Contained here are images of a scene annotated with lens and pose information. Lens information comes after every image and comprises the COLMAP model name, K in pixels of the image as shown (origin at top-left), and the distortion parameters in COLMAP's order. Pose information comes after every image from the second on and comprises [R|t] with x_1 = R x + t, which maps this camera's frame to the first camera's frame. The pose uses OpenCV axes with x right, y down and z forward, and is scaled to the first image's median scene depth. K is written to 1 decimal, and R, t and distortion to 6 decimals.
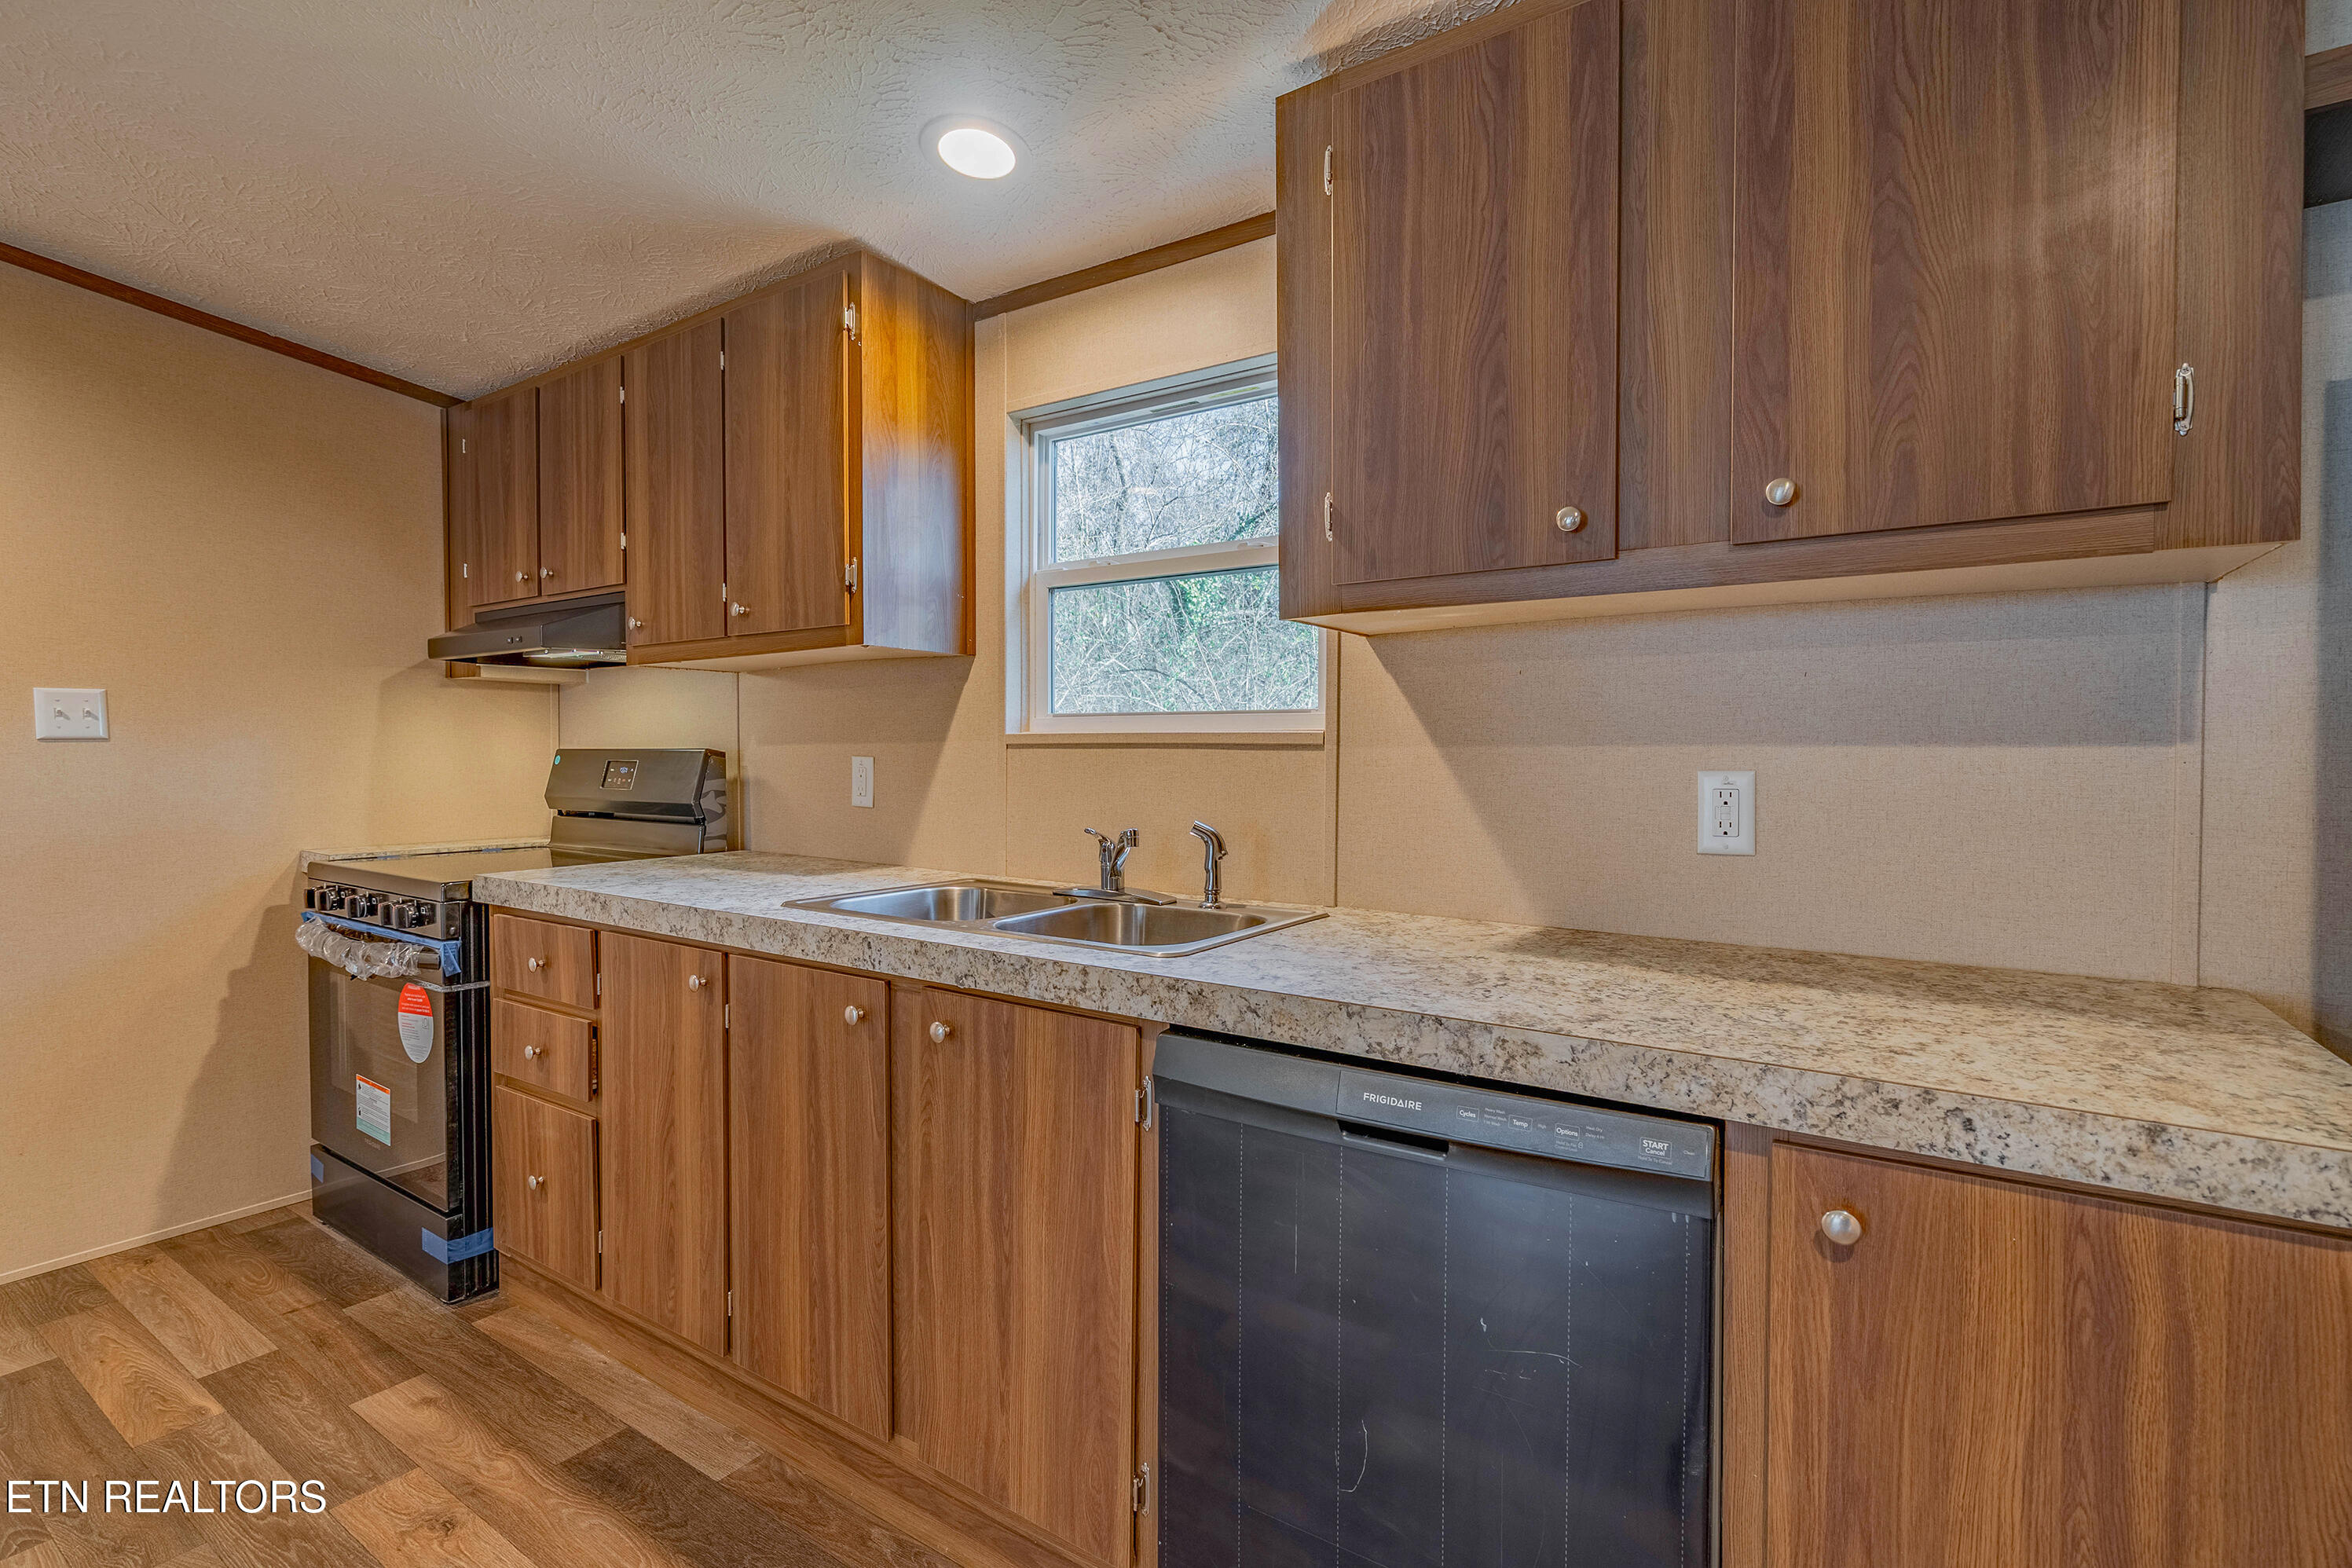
lens RADIAL K [[1087.5, 0, 1181.1], [0, 1087.5, 766.3], [0, 0, 1]] dist [0.006575, -0.000247]
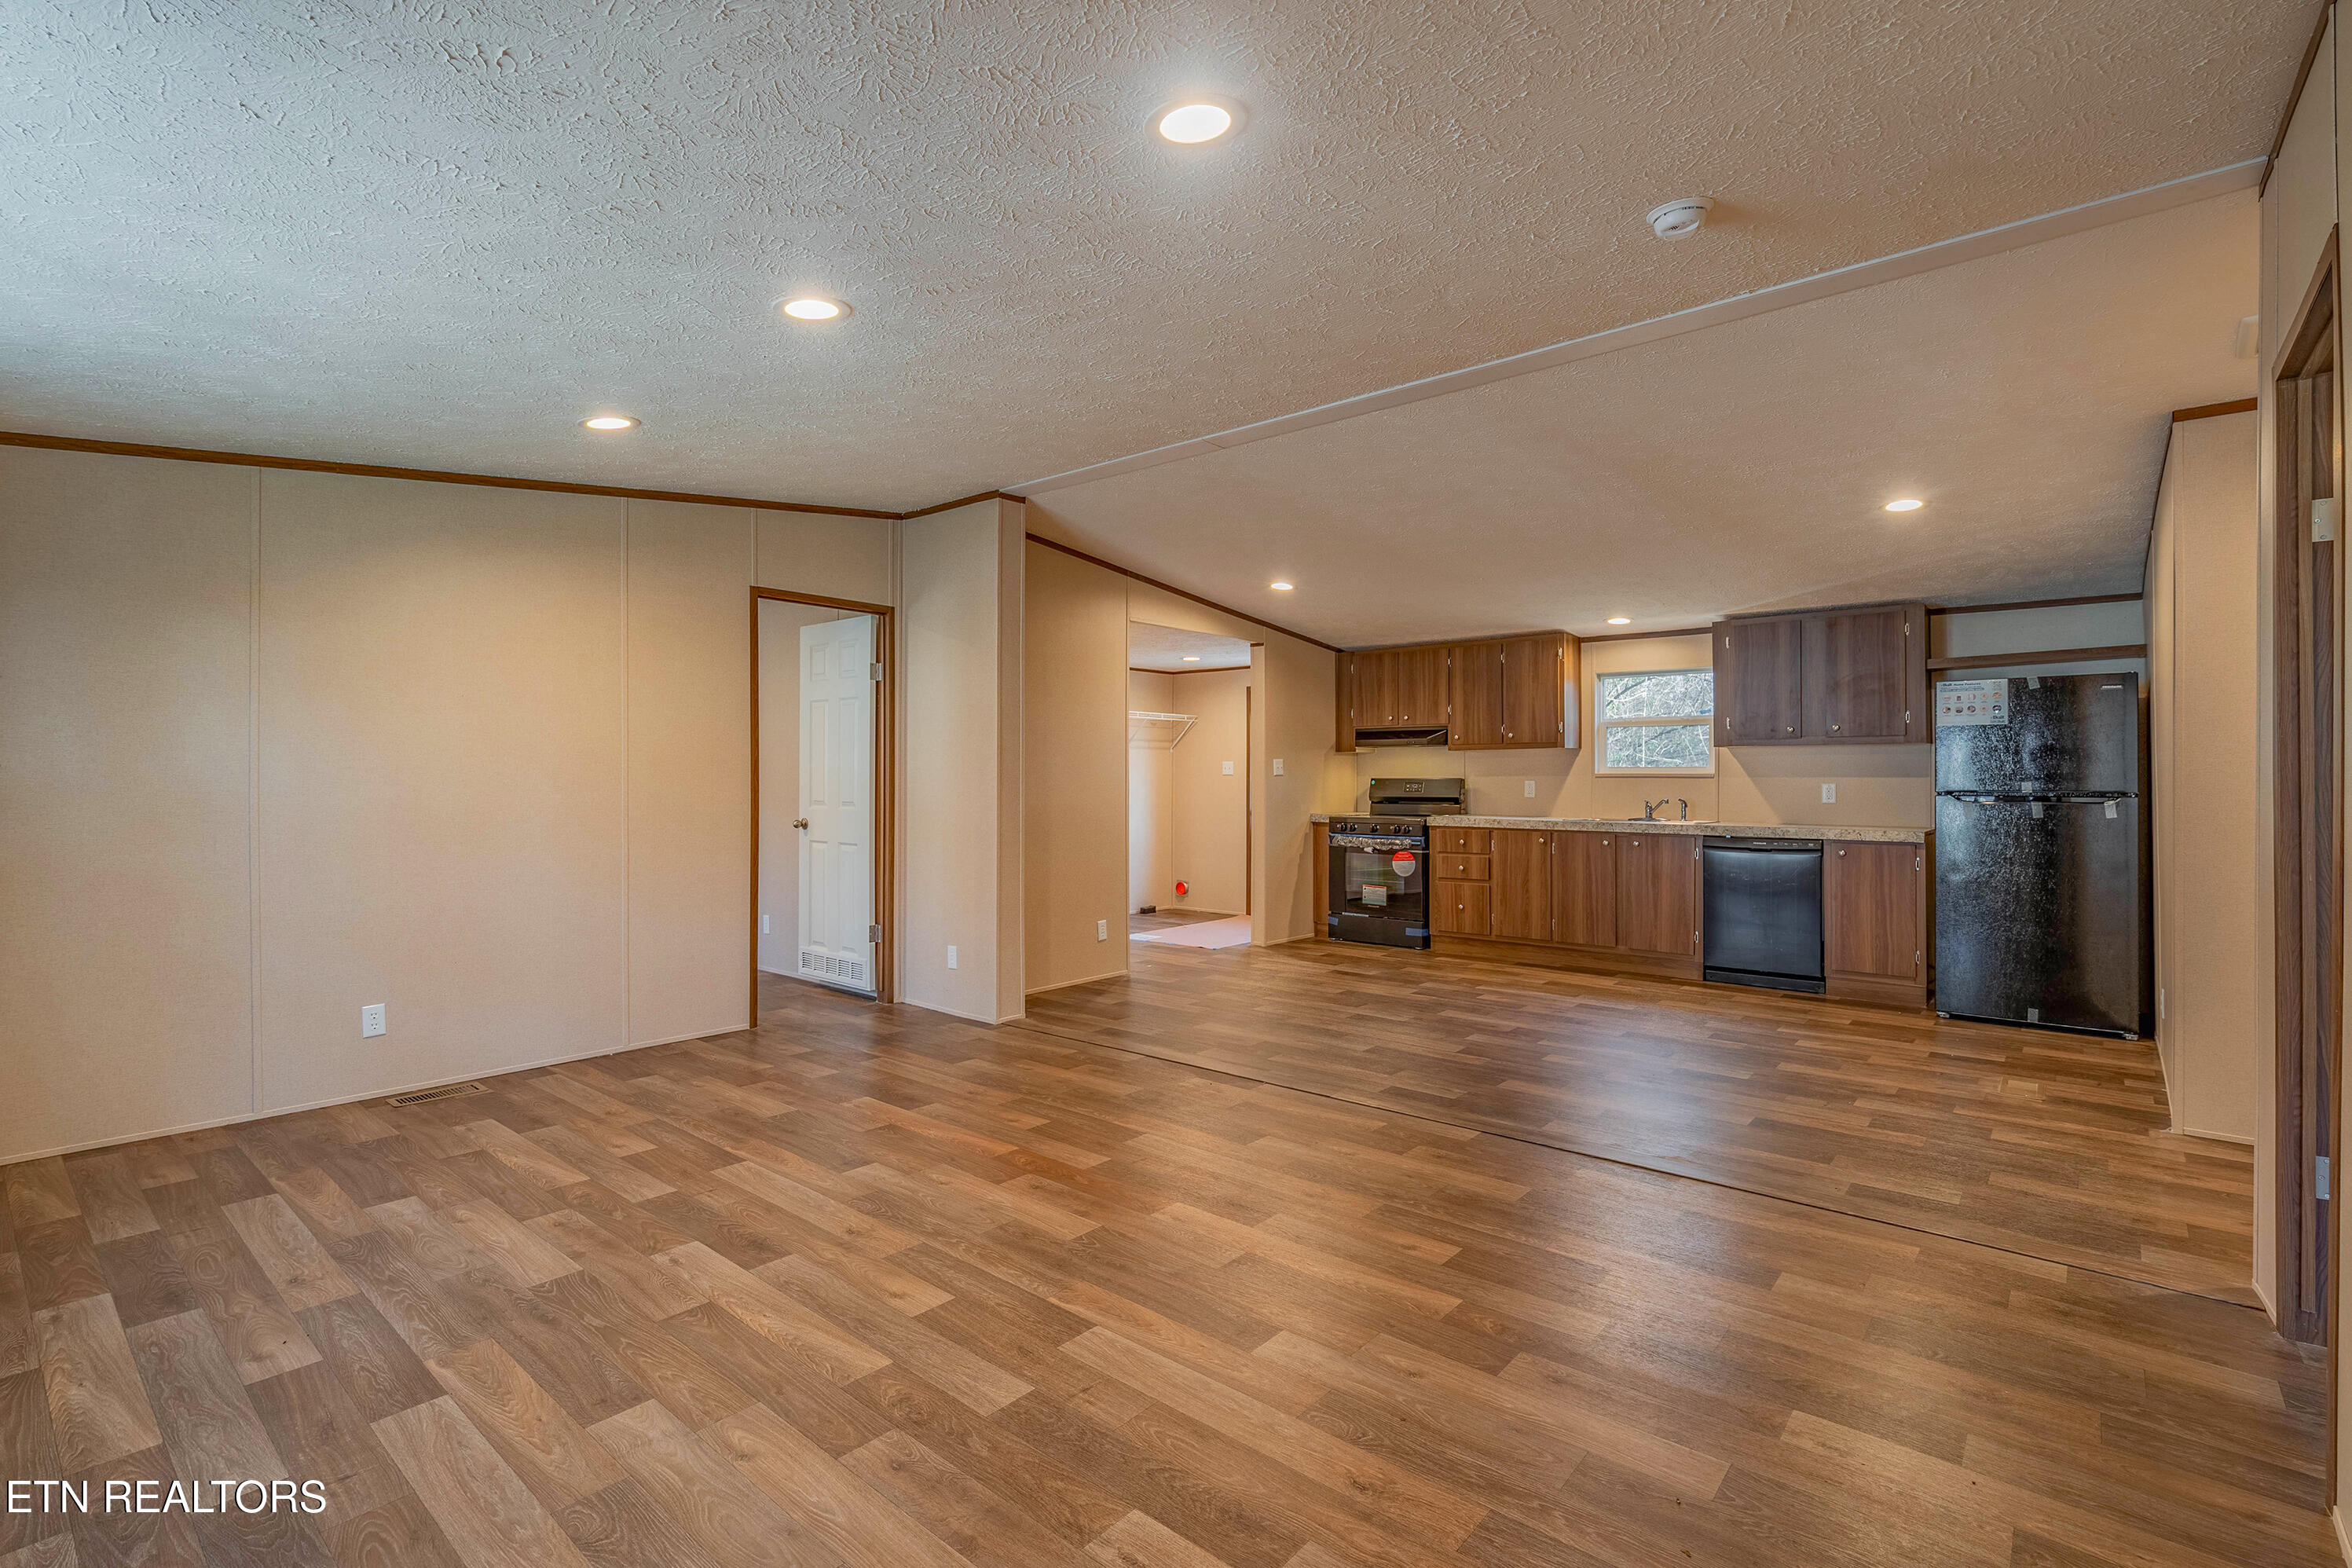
lens RADIAL K [[1087.5, 0, 1190.2], [0, 1087.5, 743.2], [0, 0, 1]] dist [0.006575, -0.000247]
pose [[0.993557, -0.002622, -0.113307, -1.168798], [-0.002847, 0.998840, -0.048073, 0.045701], [0.113301, 0.048086, 0.992396, -2.751884]]
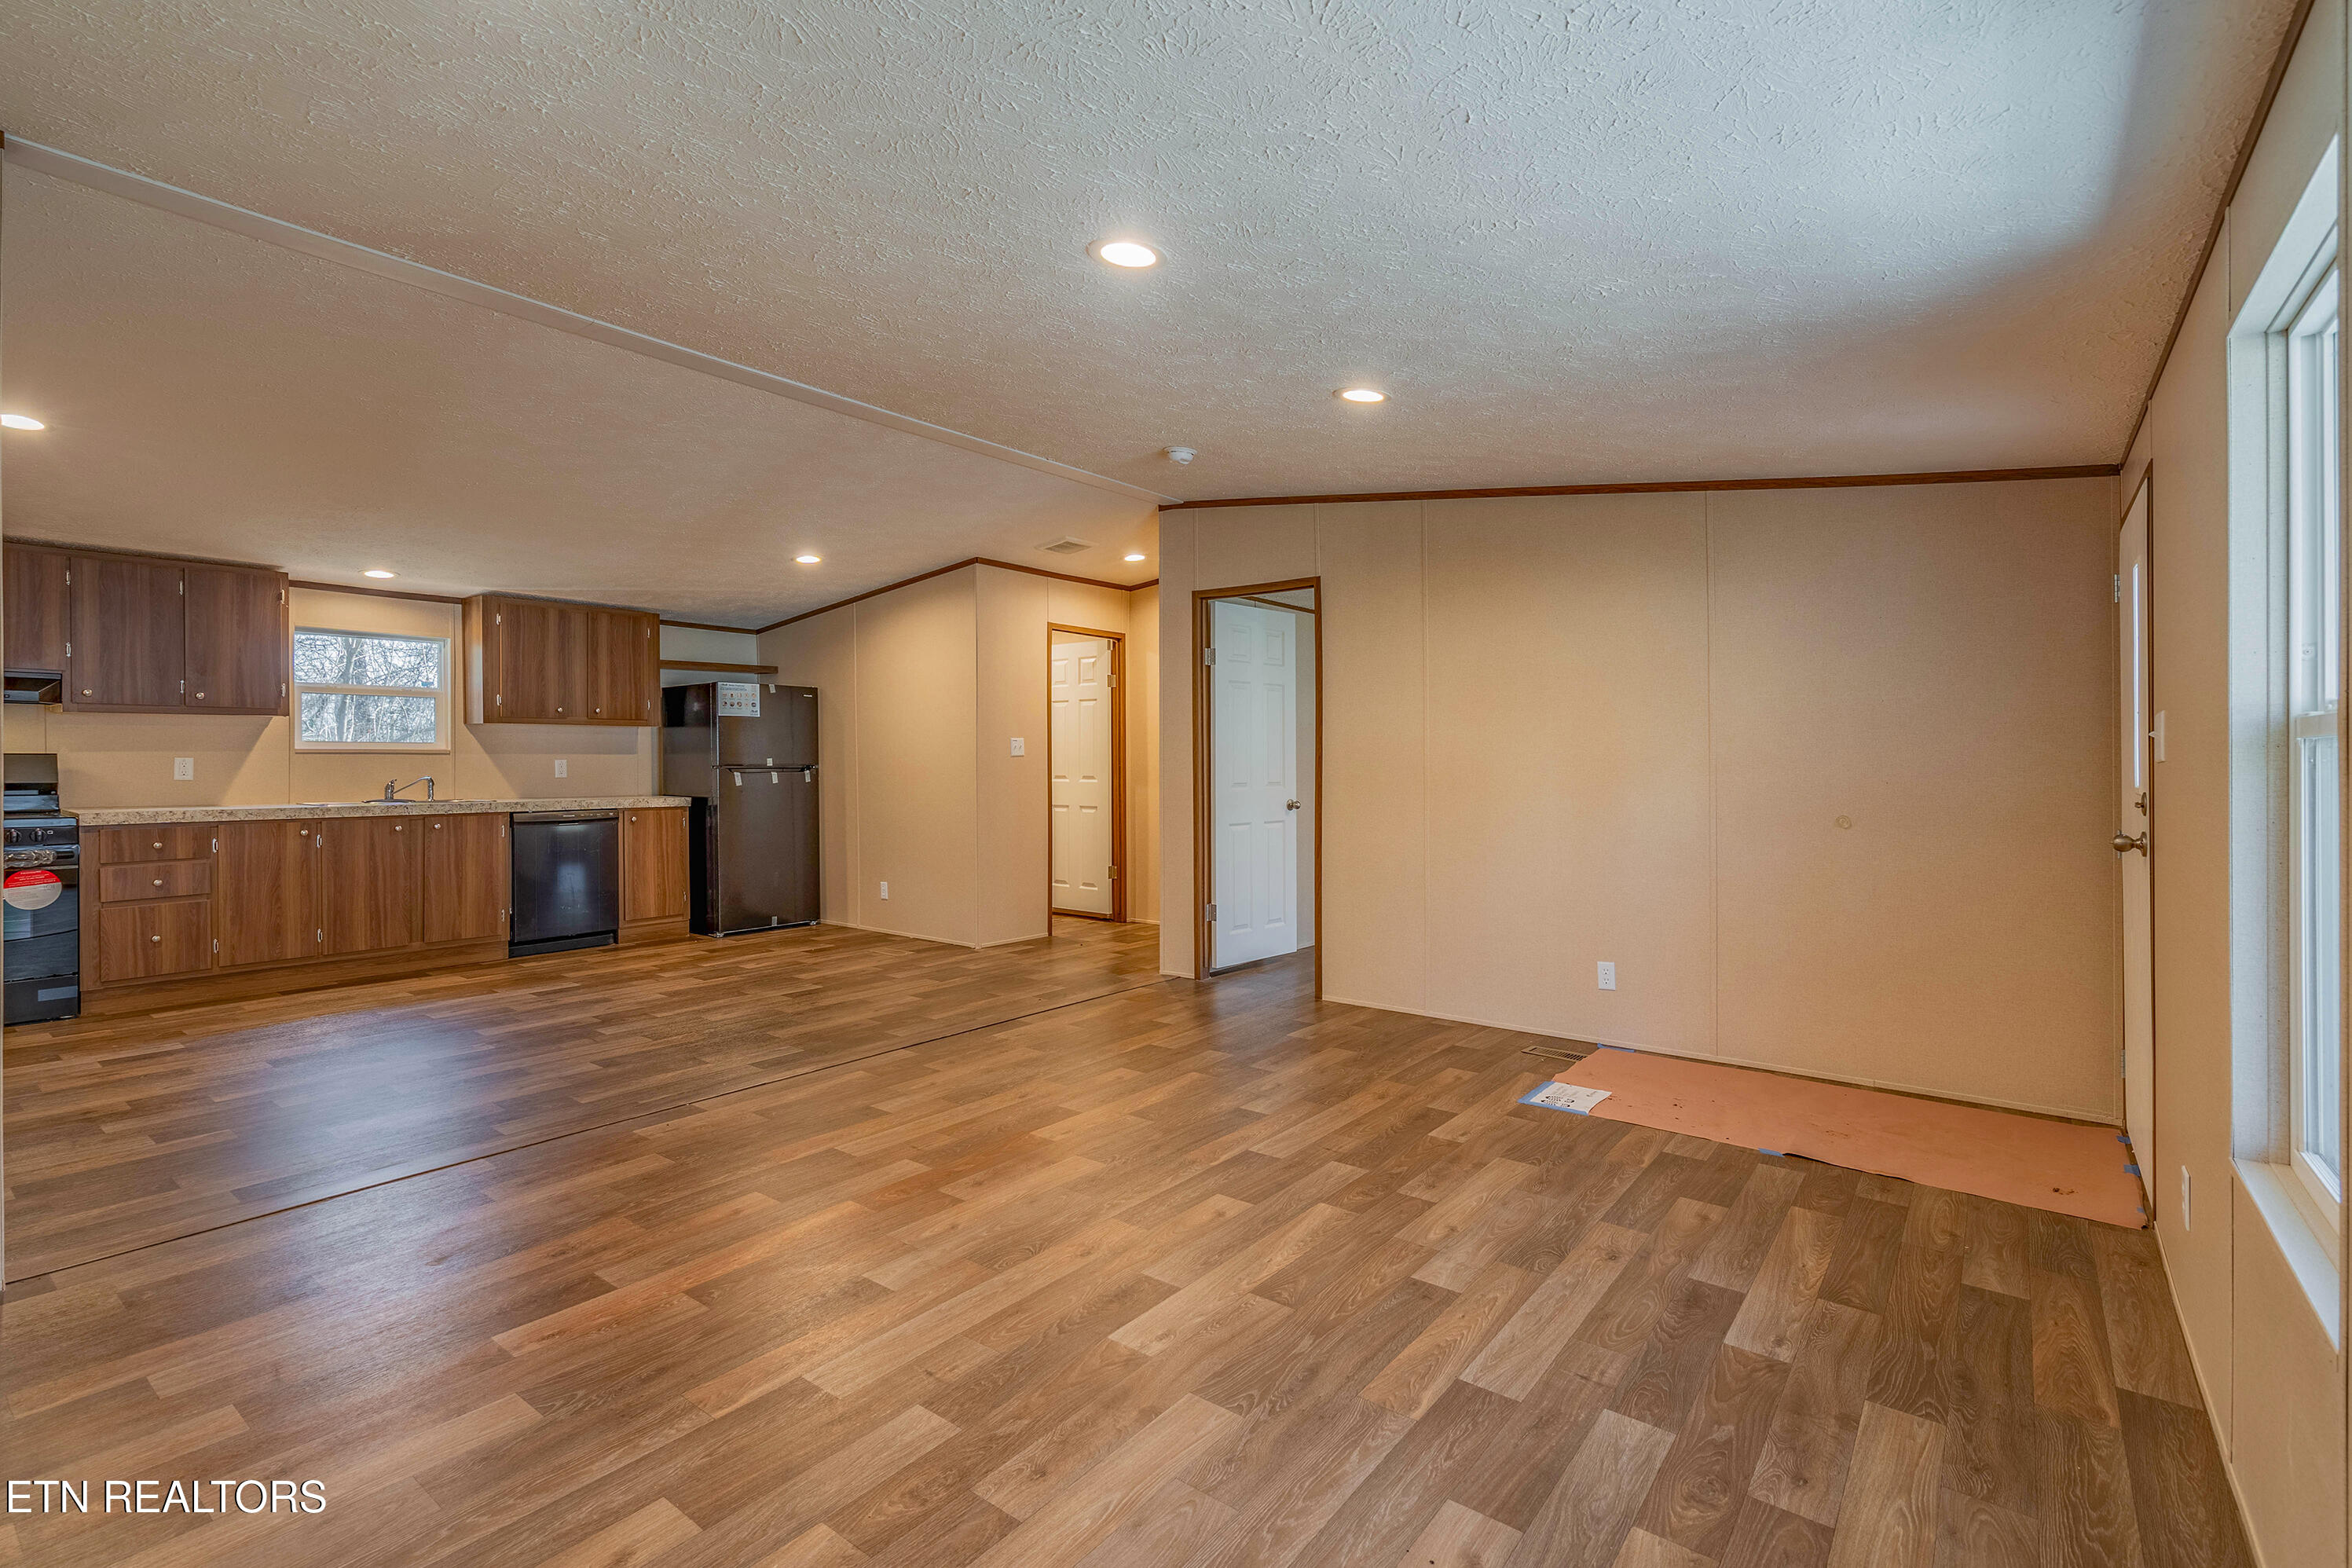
lens RADIAL K [[1087.5, 0, 1162.1], [0, 1087.5, 770.4], [0, 0, 1]] dist [0.006575, -0.000247]
pose [[0.068752, -0.013413, 0.997544, -3.130014], [0.011776, 0.999851, 0.012633, 0.016757], [-0.997564, 0.010879, 0.068900, -1.487807]]
